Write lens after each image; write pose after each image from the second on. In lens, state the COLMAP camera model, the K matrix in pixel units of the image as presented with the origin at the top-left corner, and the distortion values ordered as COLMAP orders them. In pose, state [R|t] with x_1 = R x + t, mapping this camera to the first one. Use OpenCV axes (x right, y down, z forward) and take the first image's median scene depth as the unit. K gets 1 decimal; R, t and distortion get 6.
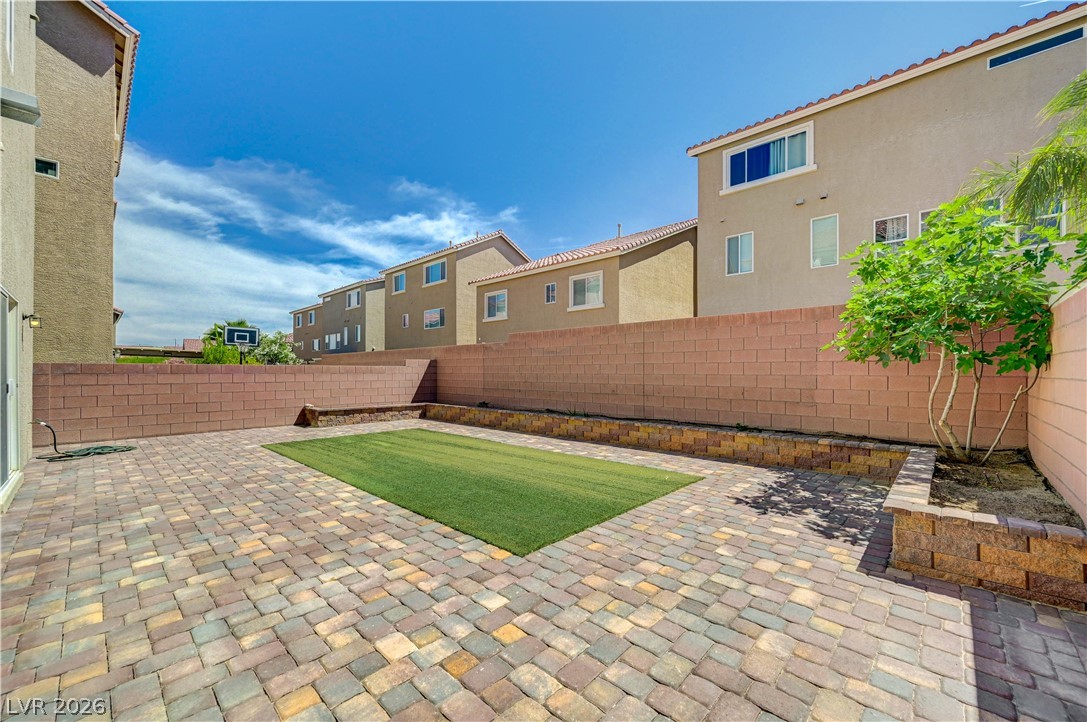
lens RADIAL K [[430.0, 0, 548.1], [0, 430.0, 369.4], [0, 0, 1]] dist [0.001027, 0.000182]
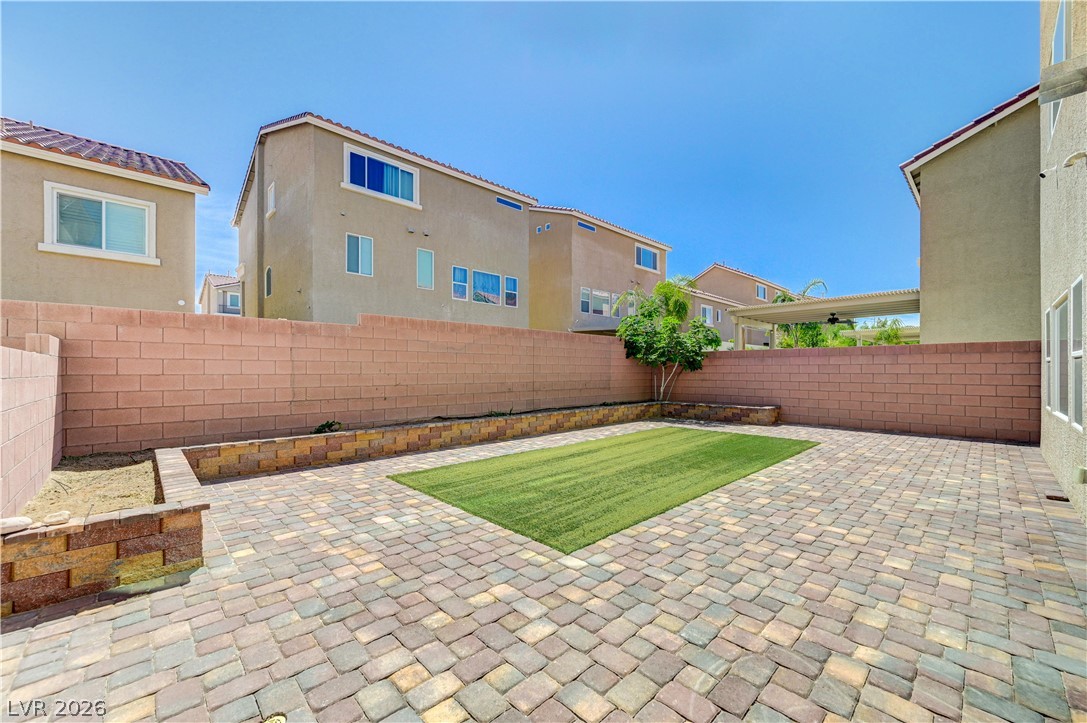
lens RADIAL K [[430.0, 0, 548.1], [0, 430.0, 369.9], [0, 0, 1]] dist [0.001027, 0.000182]
pose [[0.048402, 0.002582, 0.998825, -0.757419], [-0.004527, 0.999987, -0.002365, 0.003950], [-0.998818, -0.004407, 0.048413, 0.704103]]
